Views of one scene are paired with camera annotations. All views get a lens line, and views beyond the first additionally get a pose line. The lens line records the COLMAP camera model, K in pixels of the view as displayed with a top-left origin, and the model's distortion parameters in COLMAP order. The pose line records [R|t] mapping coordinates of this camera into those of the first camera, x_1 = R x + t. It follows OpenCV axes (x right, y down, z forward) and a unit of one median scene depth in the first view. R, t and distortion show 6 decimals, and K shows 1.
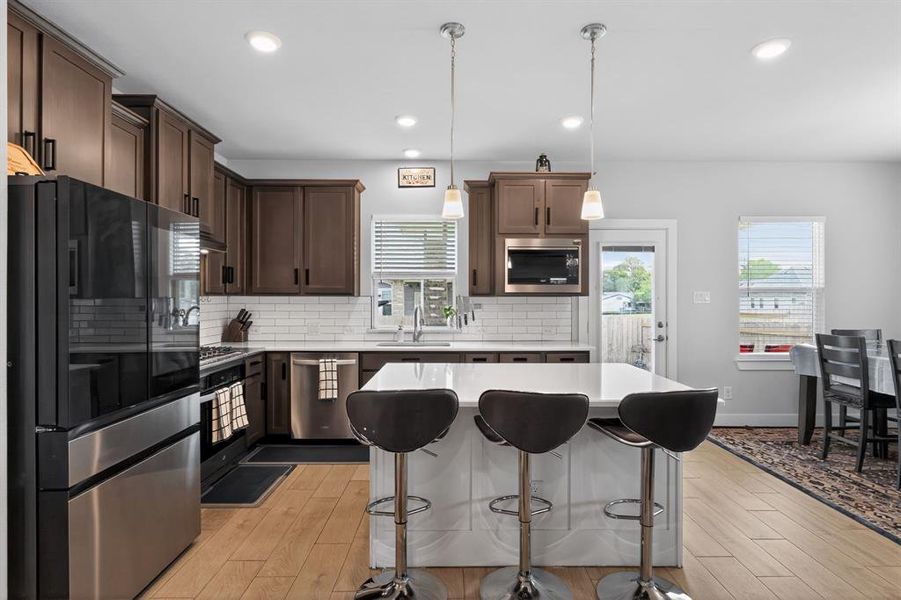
lens RADIAL K [[523.9, 0, 412.5], [0, 523.9, 299.2], [0, 0, 1]] dist [0.012951, -0.001417]
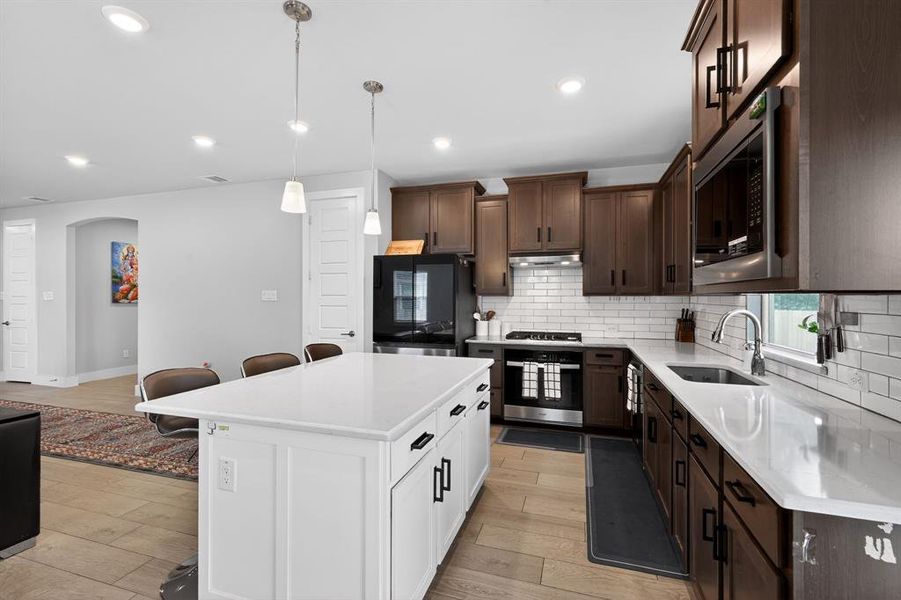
lens RADIAL K [[399.5, 0, 458.8], [0, 399.5, 287.3], [0, 0, 1]] dist [0.005431, 0.000766]
pose [[-0.305341, -0.024042, -0.951940, 0.604593], [-0.005460, 0.999709, -0.023497, -0.001517], [0.952227, -0.001977, -0.305383, 0.960690]]
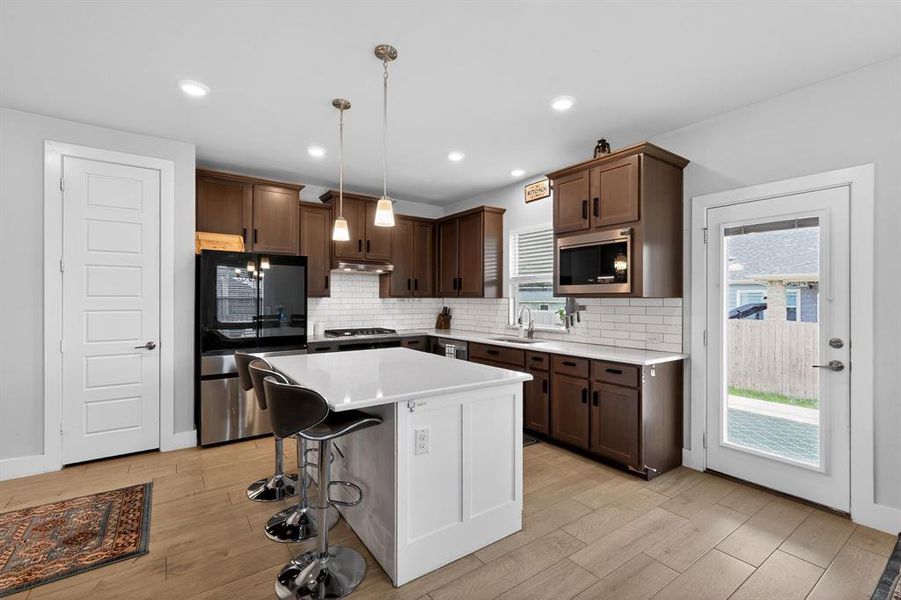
lens RADIAL K [[399.5, 0, 449.9], [0, 399.5, 295.9], [0, 0, 1]] dist [0.005431, 0.000766]
pose [[0.567707, -0.006625, -0.823204, 0.707415], [-0.005899, 0.999909, -0.012115, 0.002046], [0.823209, 0.011734, 0.567617, 0.430951]]
